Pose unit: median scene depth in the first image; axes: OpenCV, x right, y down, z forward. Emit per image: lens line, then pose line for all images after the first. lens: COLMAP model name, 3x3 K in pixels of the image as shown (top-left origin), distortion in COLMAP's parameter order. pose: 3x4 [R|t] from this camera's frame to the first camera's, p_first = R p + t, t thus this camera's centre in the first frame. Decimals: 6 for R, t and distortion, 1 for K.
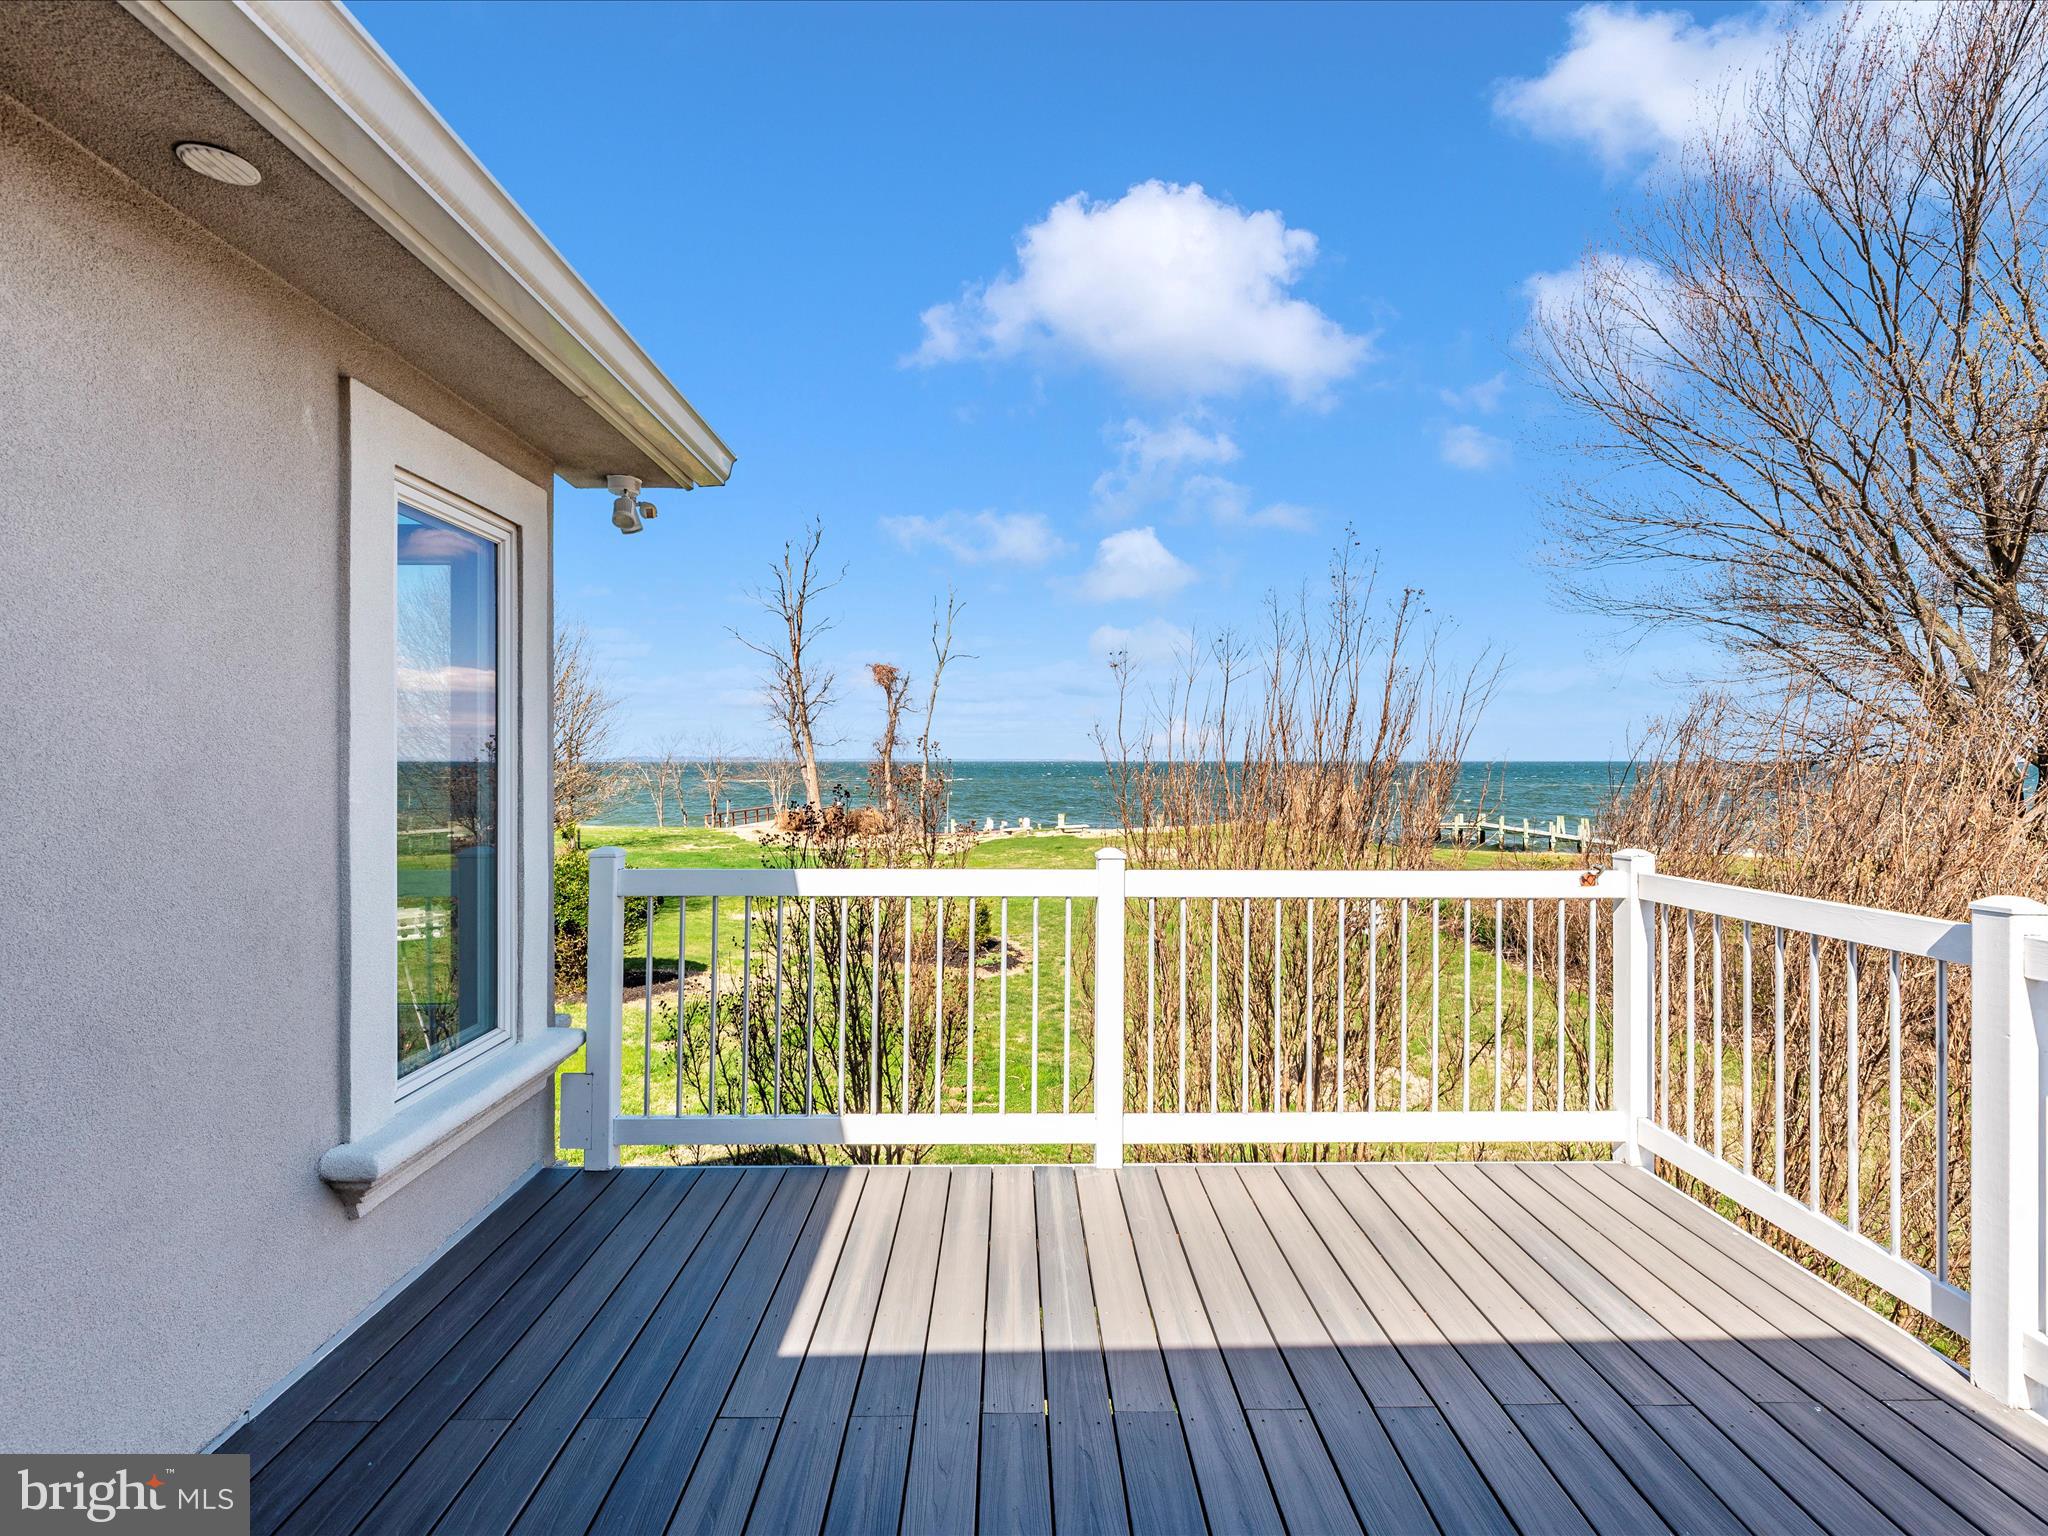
lens RADIAL K [[938.9, 0, 1028.7], [0, 938.9, 775.4], [0, 0, 1]] dist [0.003527, 0.000365]
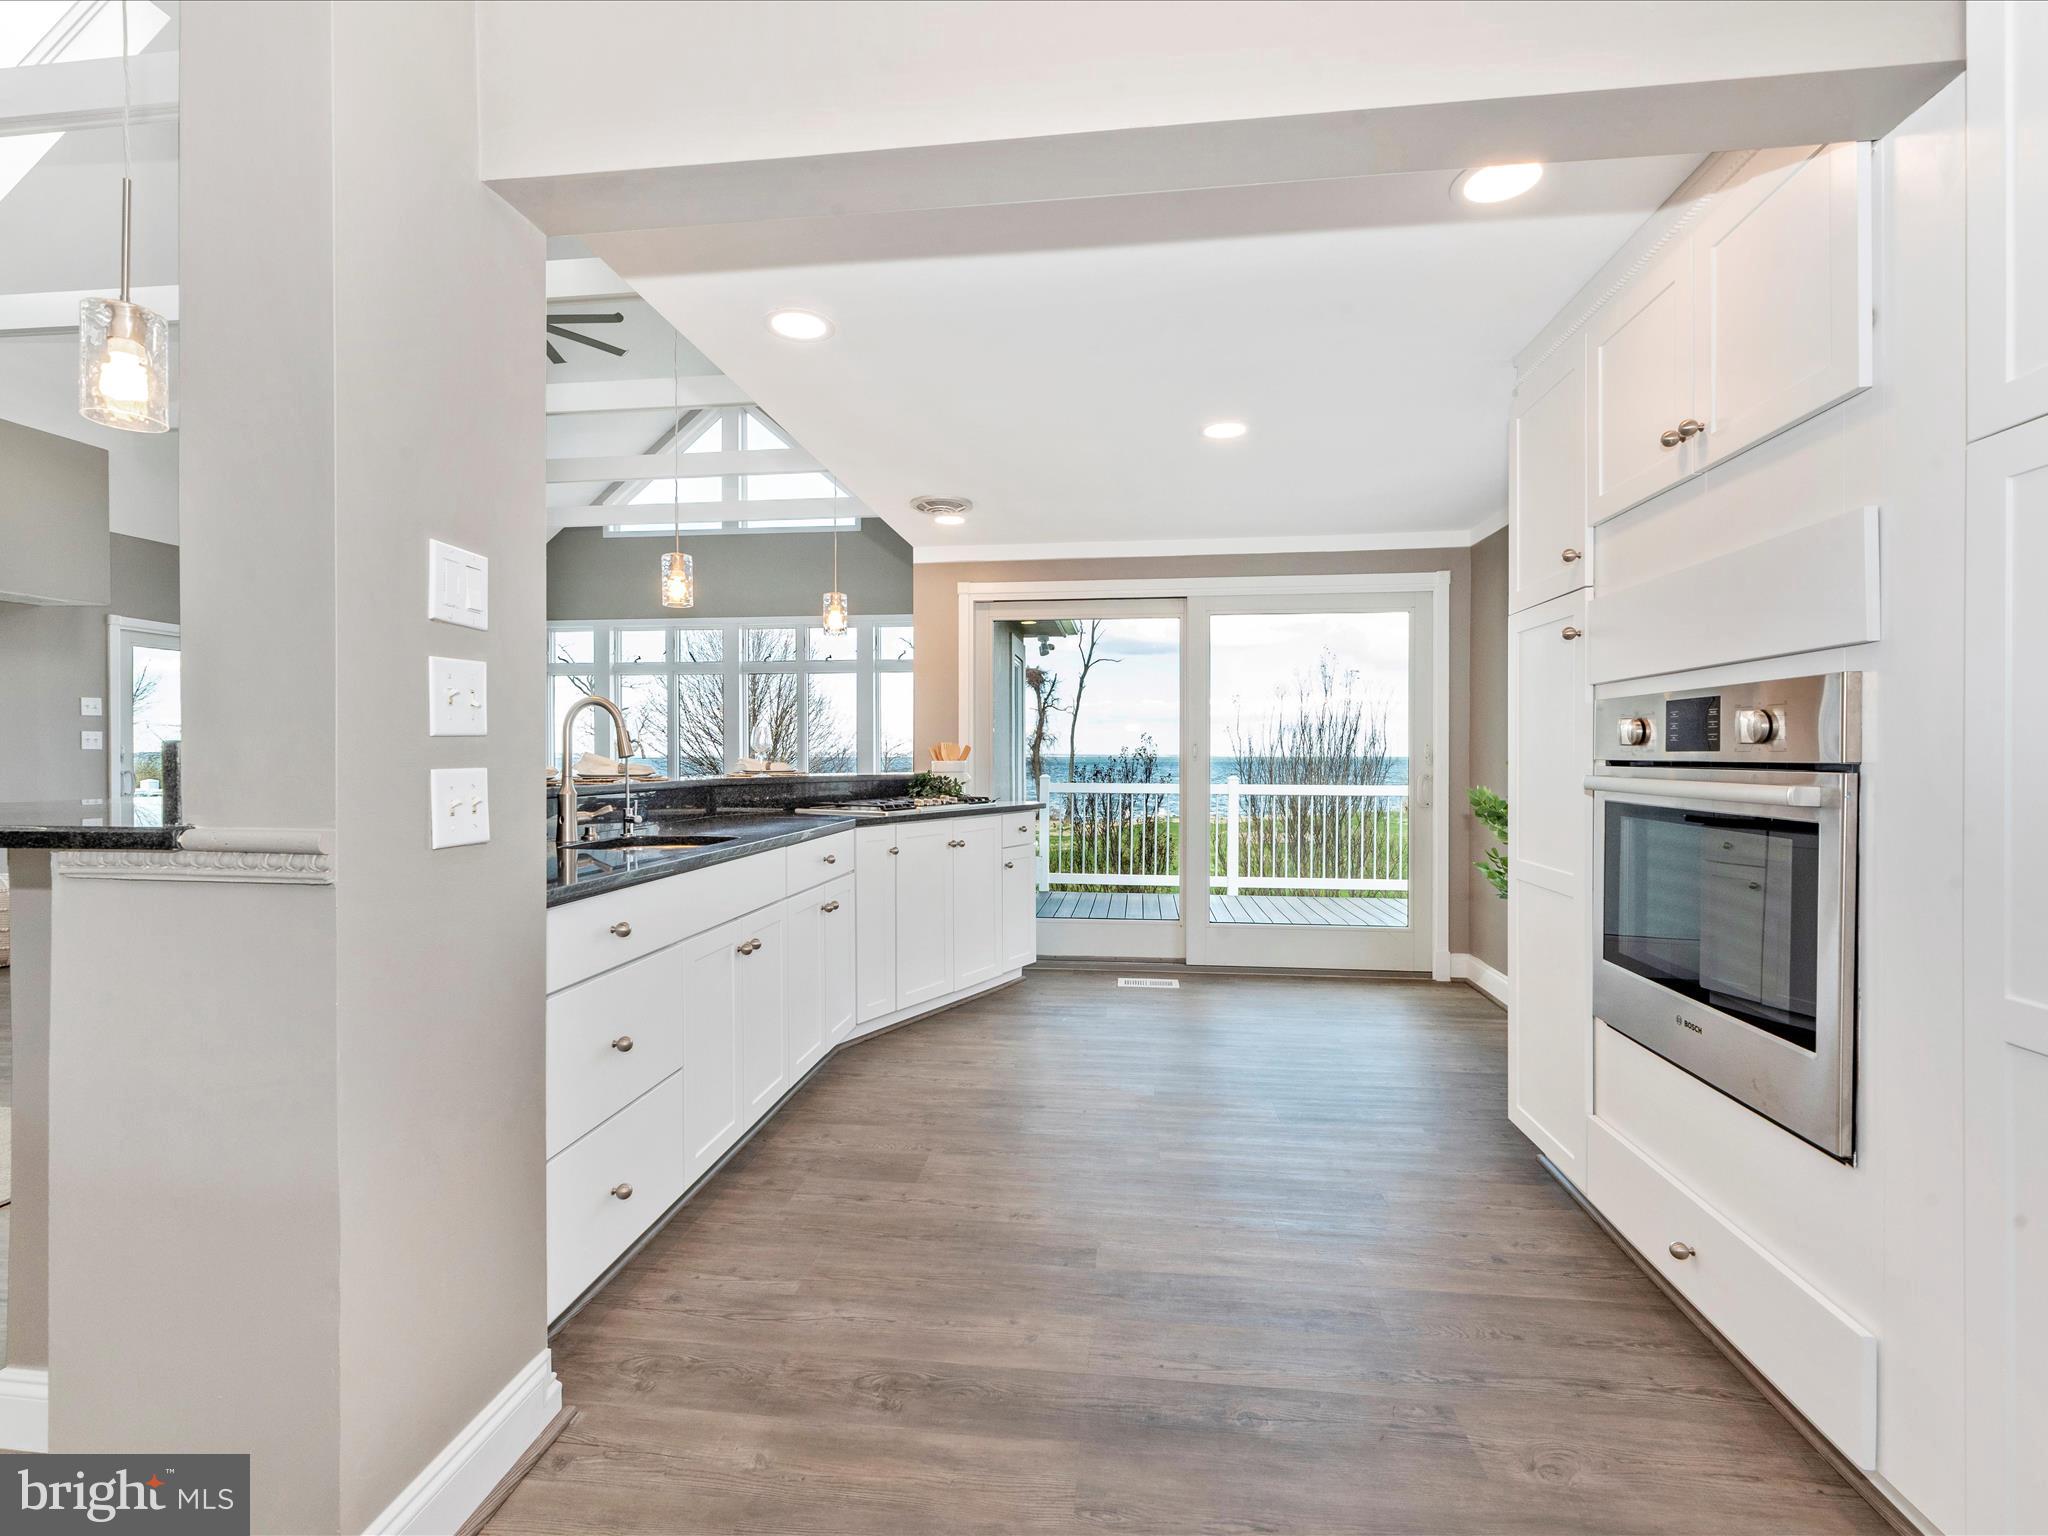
lens RADIAL K [[938.9, 0, 1028.7], [0, 938.9, 775.4], [0, 0, 1]] dist [0.003527, 0.000365]
pose [[0.990602, -0.001414, -0.136767, -0.113634], [0.002017, 0.999989, 0.004271, 0.061134], [0.136760, -0.004507, 0.990594, -1.563453]]
